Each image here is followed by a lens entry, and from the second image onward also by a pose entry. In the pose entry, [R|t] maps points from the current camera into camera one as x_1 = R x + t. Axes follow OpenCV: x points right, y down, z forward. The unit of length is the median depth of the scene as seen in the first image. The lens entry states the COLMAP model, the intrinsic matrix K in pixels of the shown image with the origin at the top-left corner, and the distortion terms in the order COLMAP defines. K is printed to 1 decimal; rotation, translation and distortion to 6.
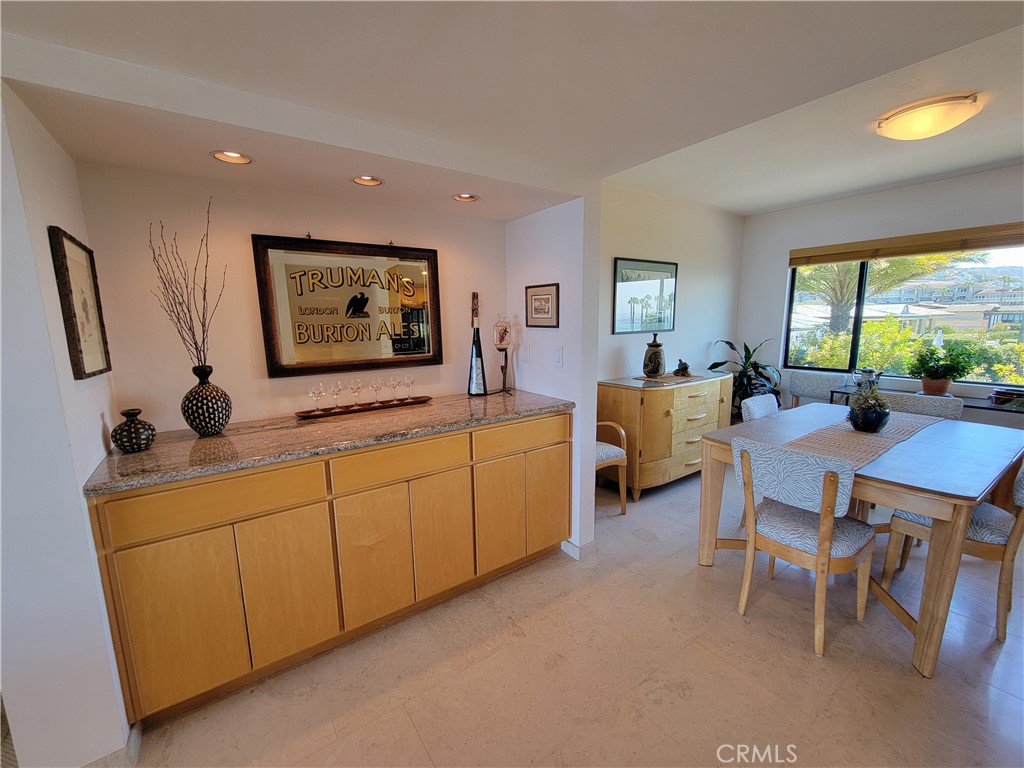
lens RADIAL K [[417.3, 0, 515.0], [0, 417.3, 390.8], [0, 0, 1]] dist [0.006493, -0.002573]
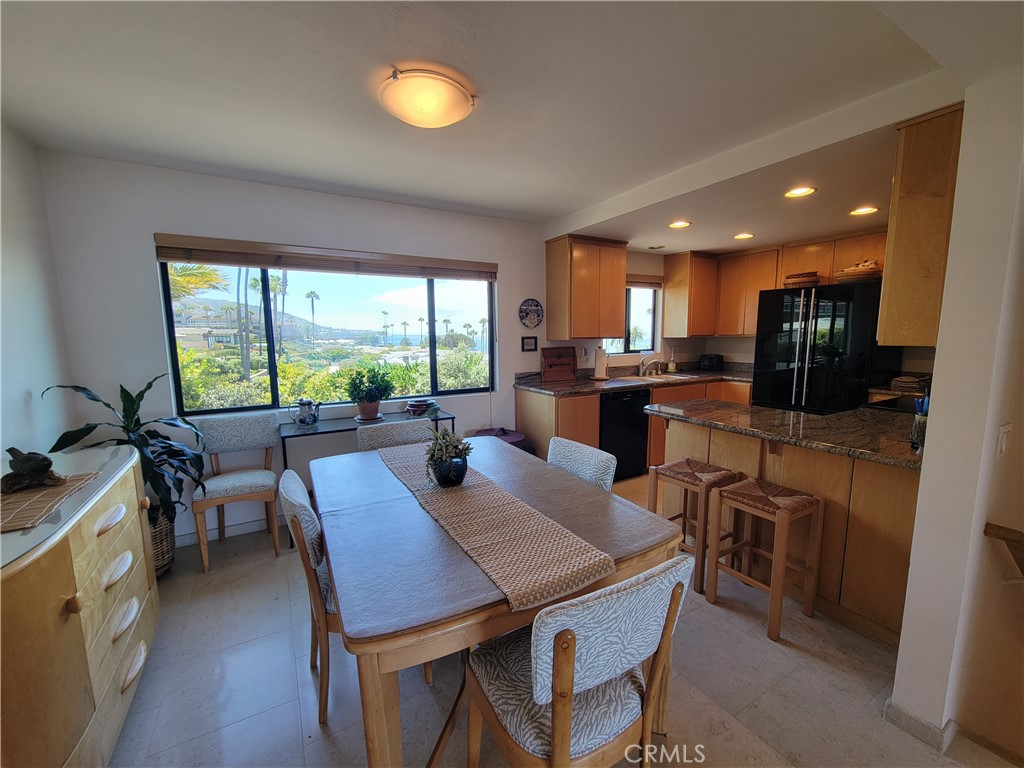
lens RADIAL K [[417.3, 0, 509.5], [0, 417.3, 387.4], [0, 0, 1]] dist [0.006493, -0.002573]
pose [[0.095888, -0.116697, 0.988528, 0.065325], [0.174199, 0.979745, 0.098763, -0.083506], [-0.980031, 0.162730, 0.114274, 0.476045]]
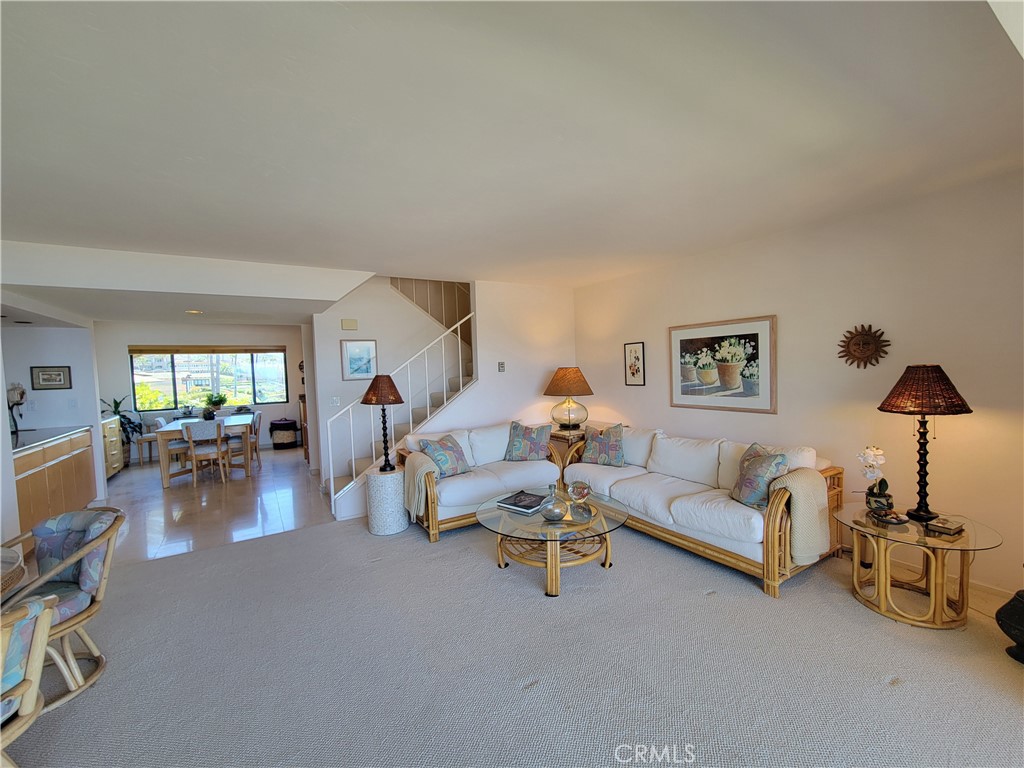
lens RADIAL K [[417.3, 0, 509.7], [0, 417.3, 387.2], [0, 0, 1]] dist [0.006493, -0.002573]
pose [[0.065603, -0.034305, 0.997256, -1.069181], [0.200813, 0.979416, 0.020481, 0.130986], [-0.977431, 0.198918, 0.071142, -0.703272]]
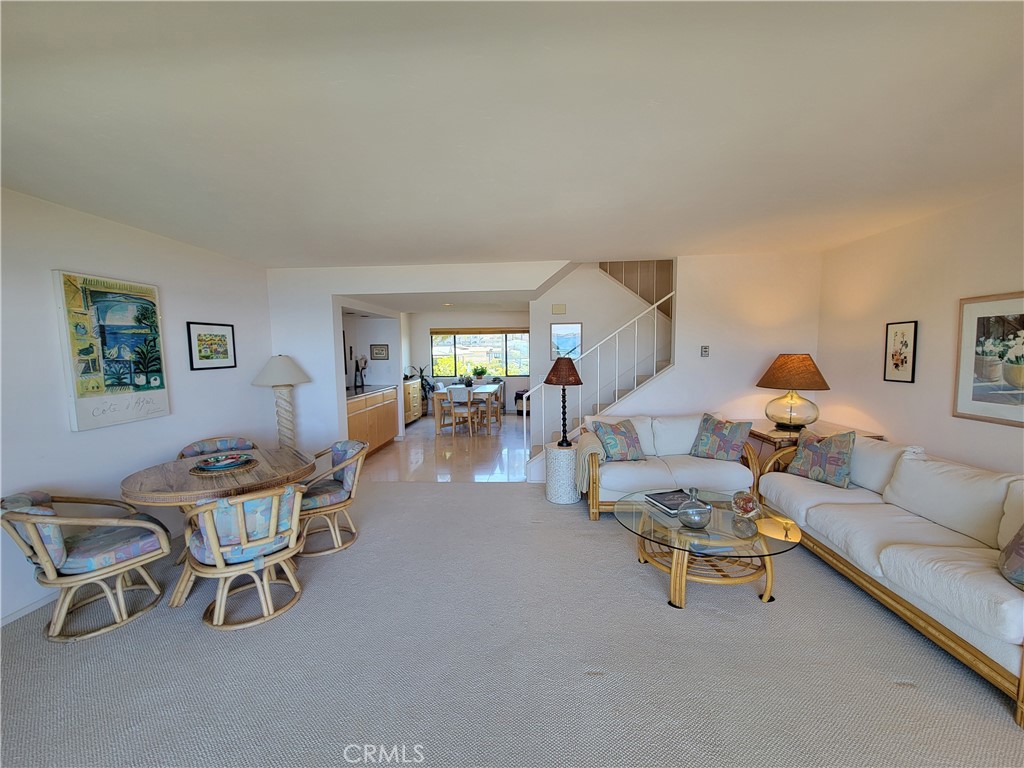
lens RADIAL K [[417.3, 0, 512.1], [0, 417.3, 386.7], [0, 0, 1]] dist [0.006493, -0.002573]
pose [[0.625573, -0.060233, 0.777837, -1.017841], [0.136618, 0.990067, -0.033207, 0.154059], [-0.768111, 0.127040, 0.627588, -0.906378]]
